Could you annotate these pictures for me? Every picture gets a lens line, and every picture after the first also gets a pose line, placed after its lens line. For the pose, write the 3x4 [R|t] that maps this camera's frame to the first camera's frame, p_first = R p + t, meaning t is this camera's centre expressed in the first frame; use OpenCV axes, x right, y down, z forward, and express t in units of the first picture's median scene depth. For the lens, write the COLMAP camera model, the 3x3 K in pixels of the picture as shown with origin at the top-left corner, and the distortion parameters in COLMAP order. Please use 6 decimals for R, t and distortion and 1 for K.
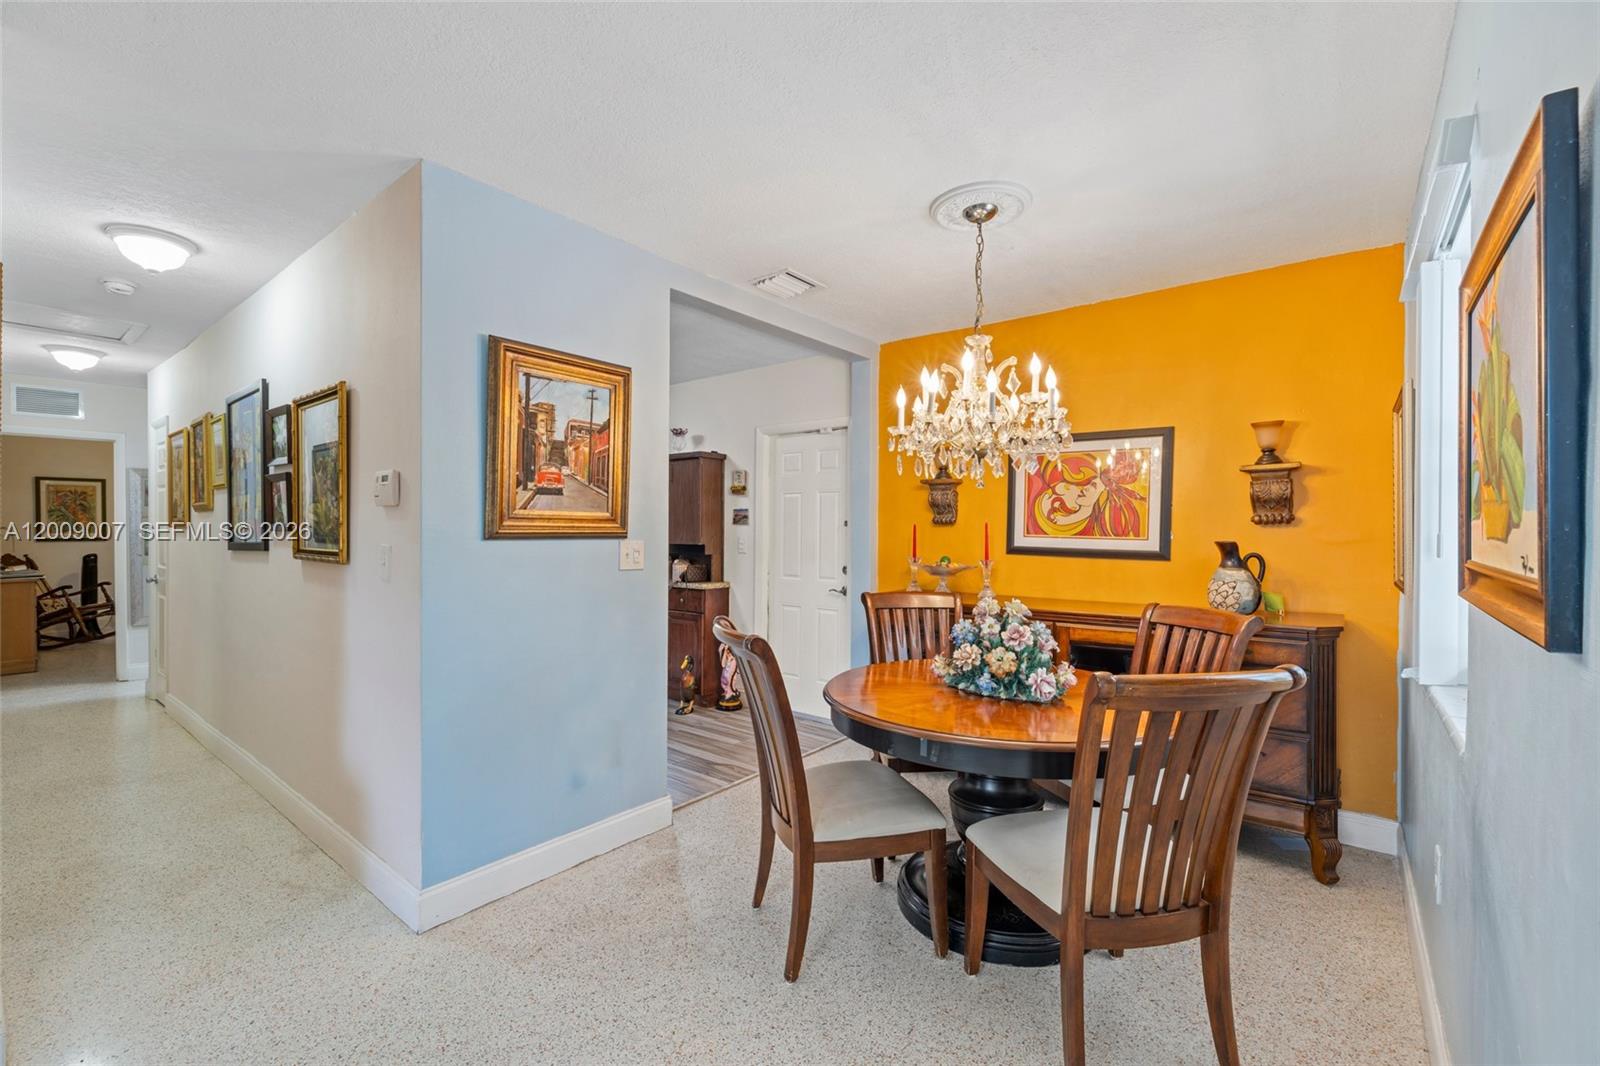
lens RADIAL K [[681.7, 0, 794.2], [0, 681.7, 535.9], [0, 0, 1]] dist [-0.000742, -0.000133]
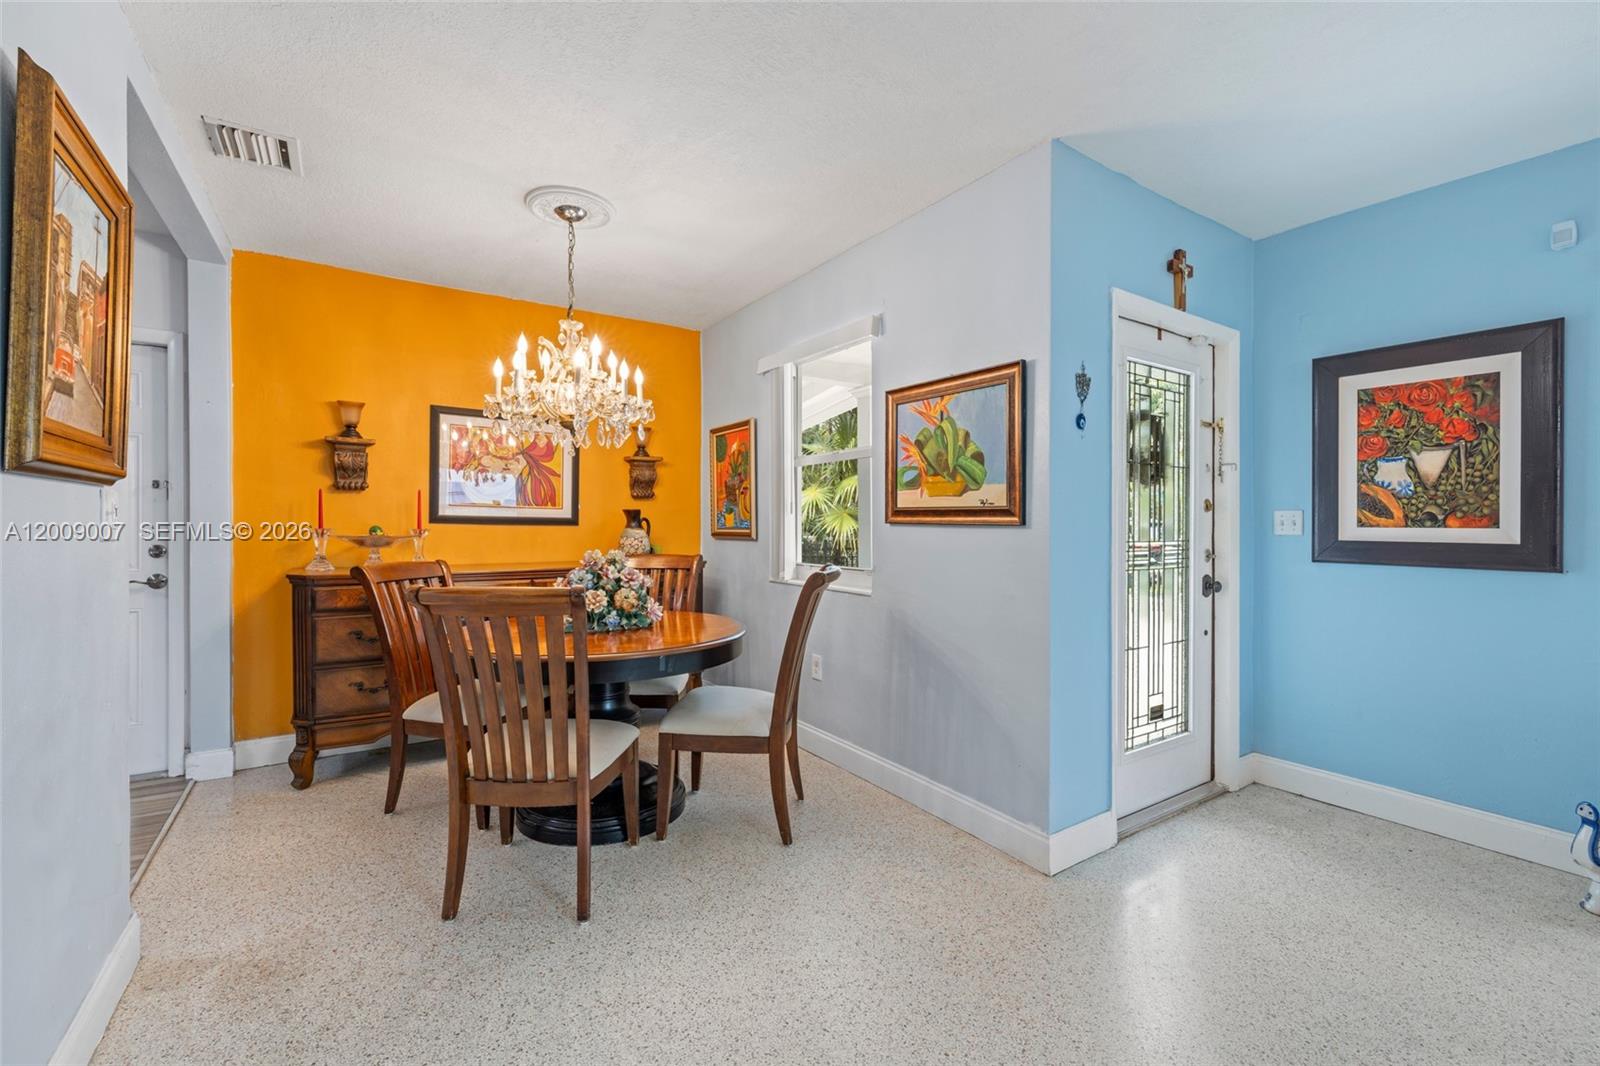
lens RADIAL K [[680.6, 0, 797.9], [0, 680.6, 525.7], [0, 0, 1]] dist [-0.001129, 0.000467]
pose [[0.296962, -0.006750, 0.954865, -0.522181], [0.006608, 0.999966, 0.005014, 0.032495], [-0.954866, 0.004820, 0.296997, 0.227363]]
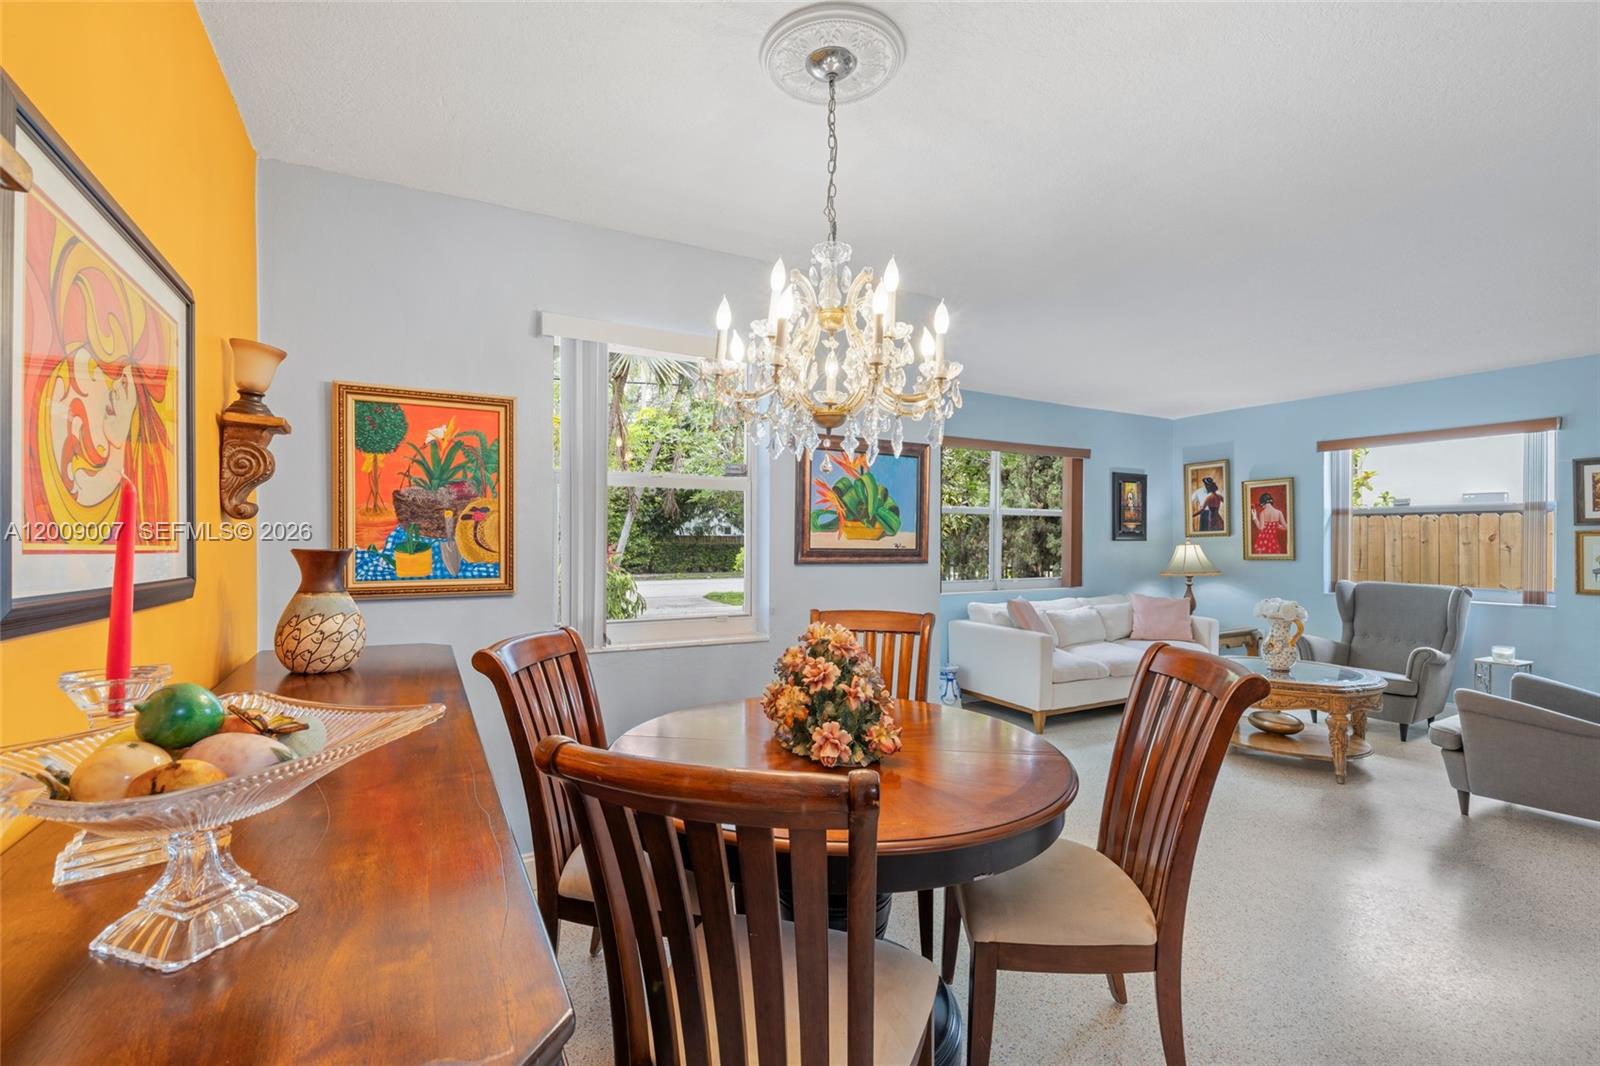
lens RADIAL K [[700.3, 0, 786.7], [0, 700.3, 539.8], [0, 0, 1]] dist [0.000430, 0.000300]
pose [[-0.925843, -0.009785, 0.377782, 0.029474], [-0.005827, 0.999916, 0.011617, -0.007449], [-0.377864, 0.008554, -0.925822, 1.237619]]
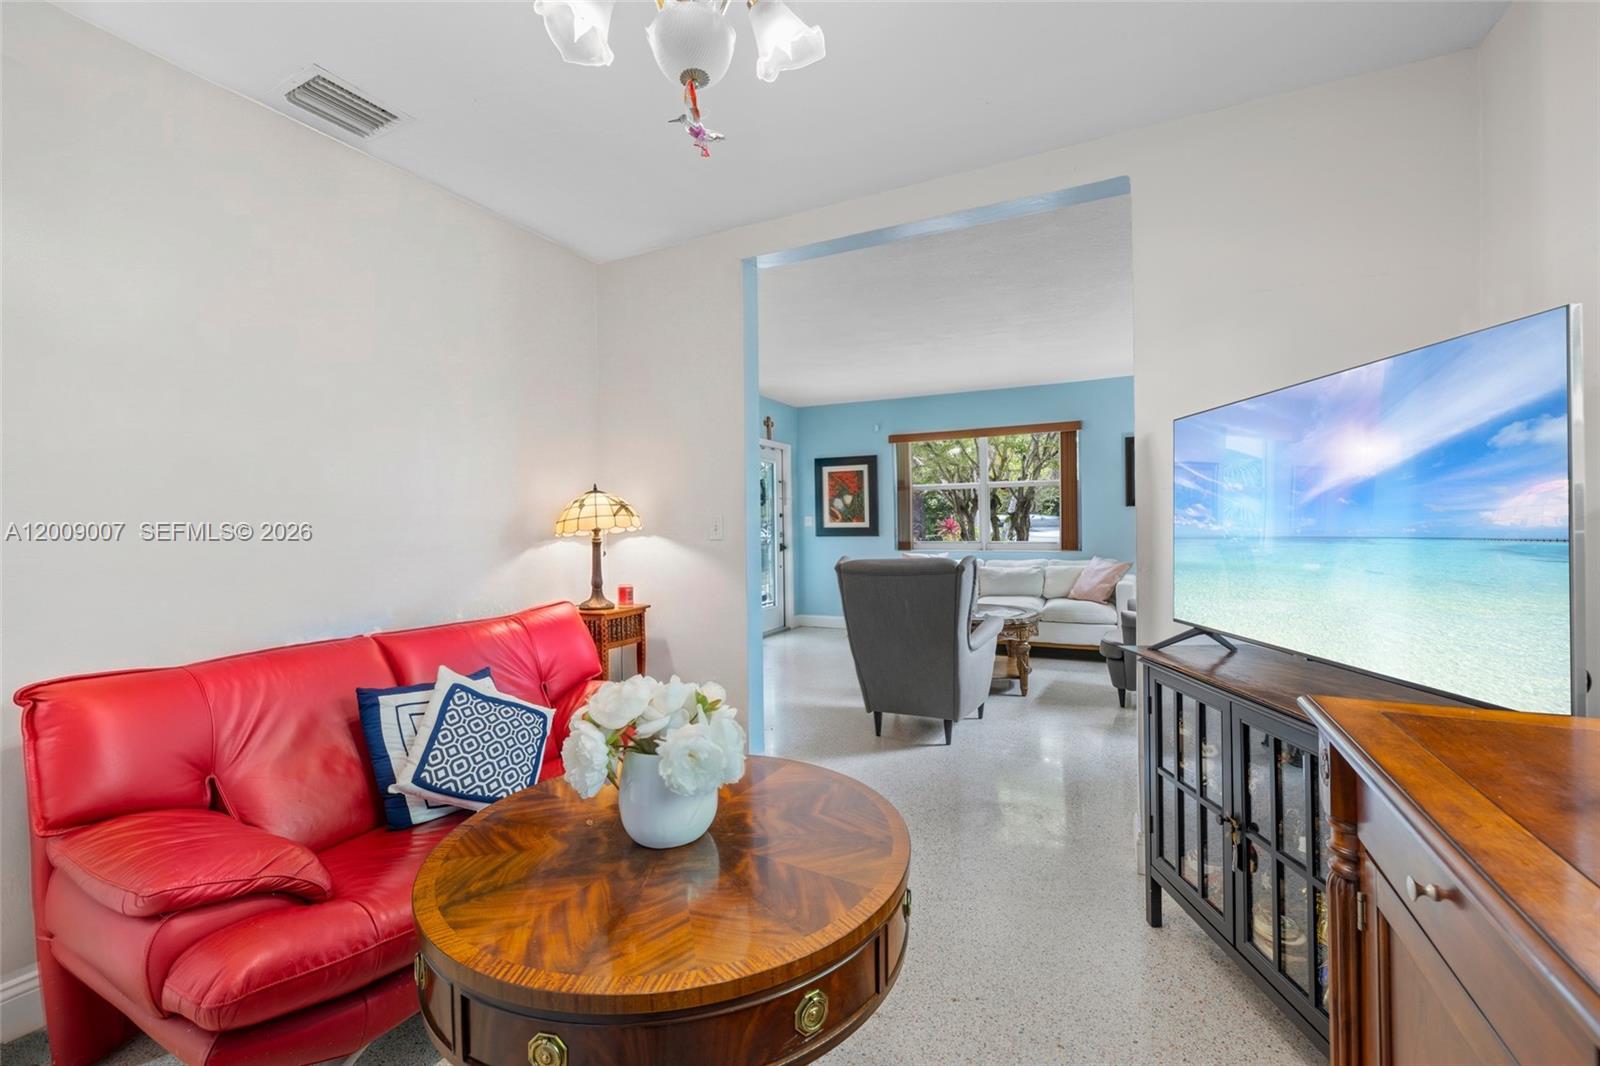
lens RADIAL K [[667.2, 0, 795.9], [0, 667.2, 524.1], [0, 0, 1]] dist [-0.002404, -0.000190]
pose [[-0.214189, -0.006247, 0.976772, -1.653232], [0.021397, 0.999710, 0.011086, 0.021082], [-0.976558, 0.023274, -0.213993, 0.400270]]
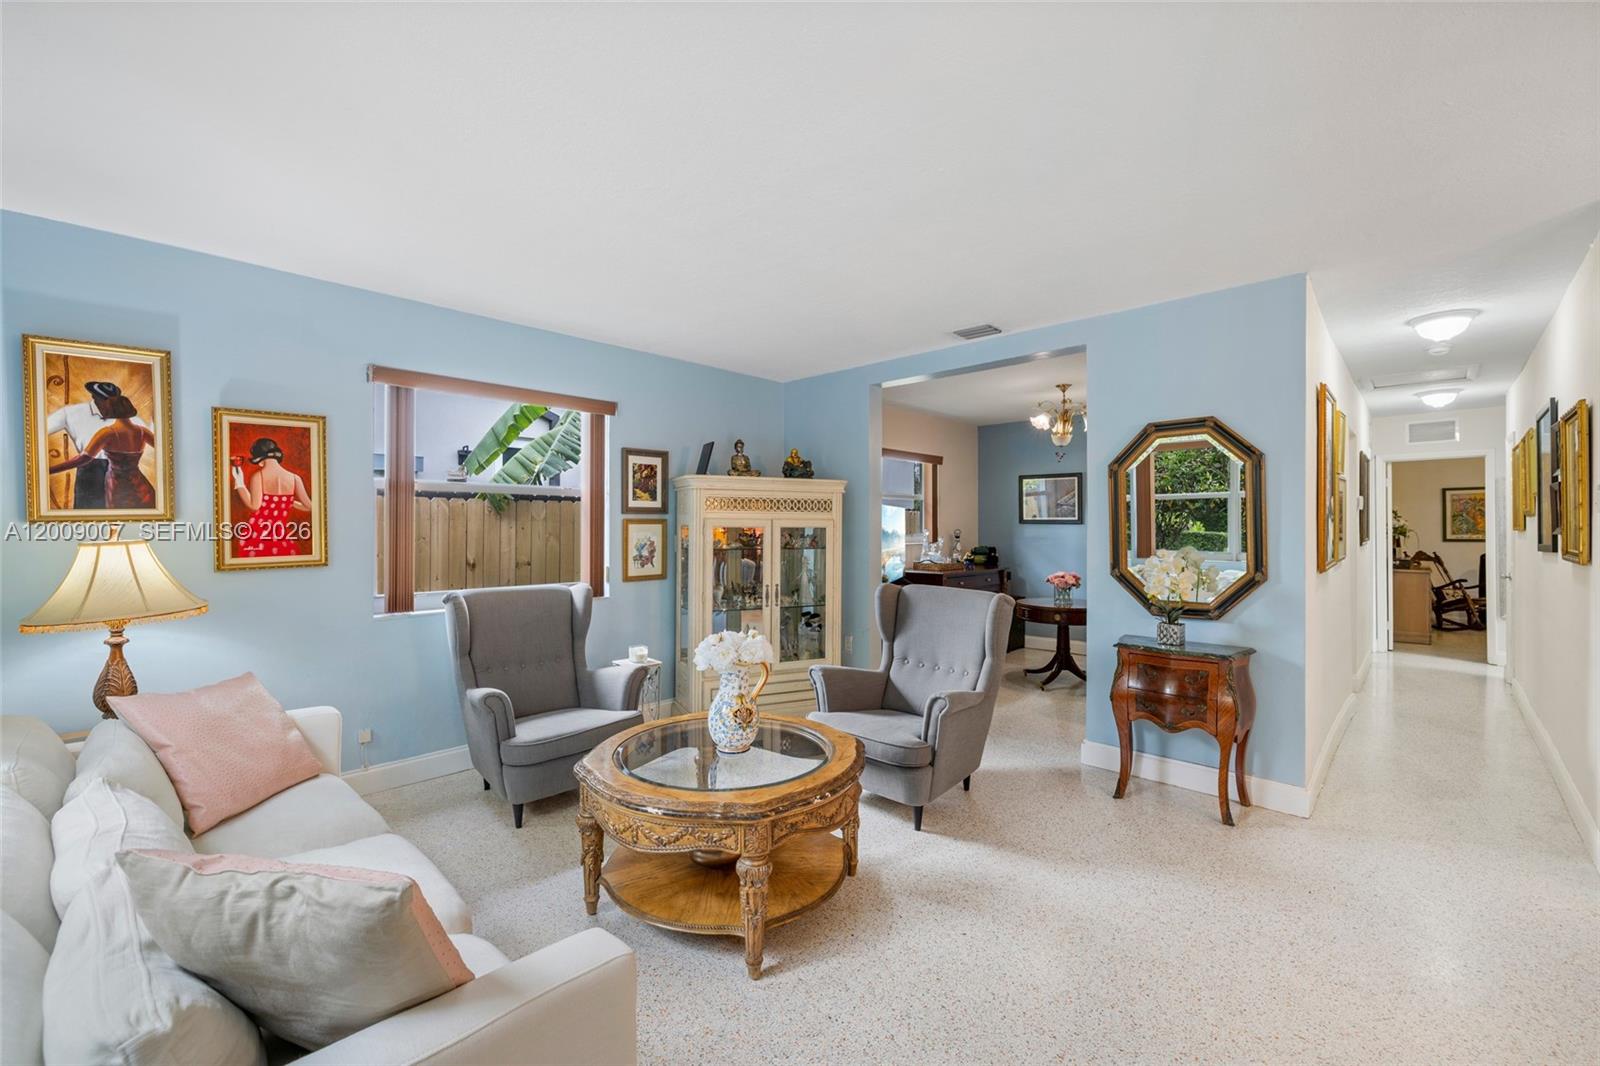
lens RADIAL K [[667.2, 0, 795.9], [0, 667.2, 524.1], [0, 0, 1]] dist [-0.002404, -0.000190]
pose [[-0.078739, -0.009576, -0.996849, 0.393799], [-0.010779, 0.999904, -0.008754, -0.000426], [0.996837, 0.010056, -0.078834, -0.141974]]
